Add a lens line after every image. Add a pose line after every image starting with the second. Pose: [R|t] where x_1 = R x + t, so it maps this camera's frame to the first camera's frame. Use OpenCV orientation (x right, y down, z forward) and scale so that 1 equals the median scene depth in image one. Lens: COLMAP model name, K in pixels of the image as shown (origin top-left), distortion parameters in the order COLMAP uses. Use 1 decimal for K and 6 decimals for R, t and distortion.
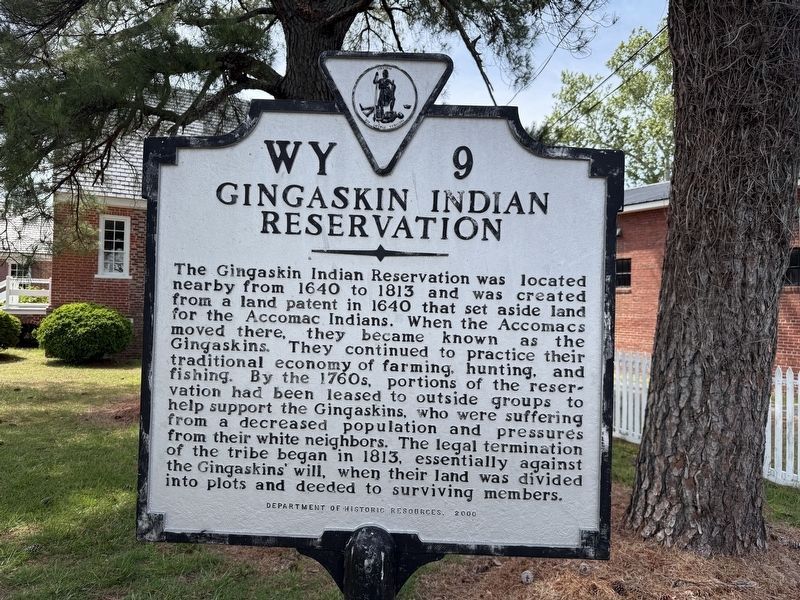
lens RADIAL K [[556.4, 0, 401.4], [0, 556.4, 301.8], [0, 0, 1]] dist [0.090027, -0.008165]
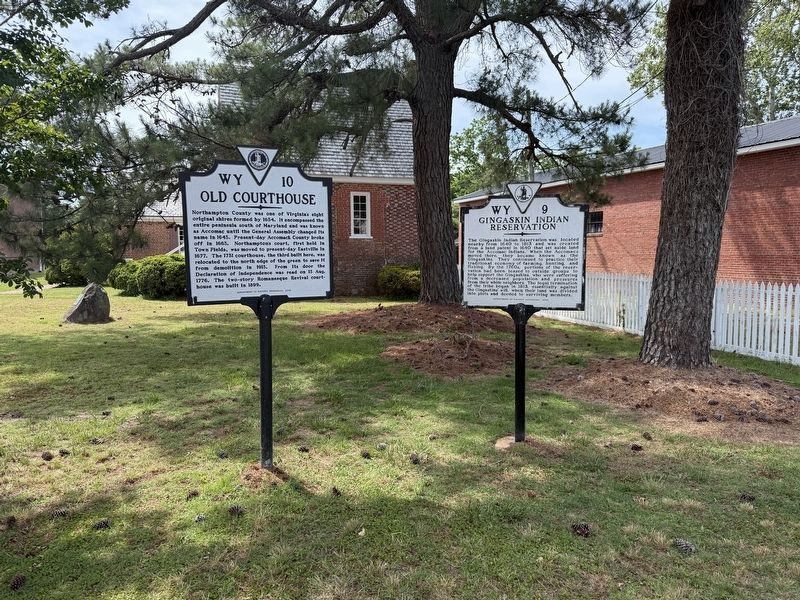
lens RADIAL K [[556.4, 0, 392.5], [0, 556.4, 294.4], [0, 0, 1]] dist [0.090027, -0.008165]
pose [[0.986025, -0.014725, -0.165945, -0.285426], [0.028241, 0.996444, 0.079383, -0.004023], [0.164186, -0.082960, 0.982935, -2.959915]]
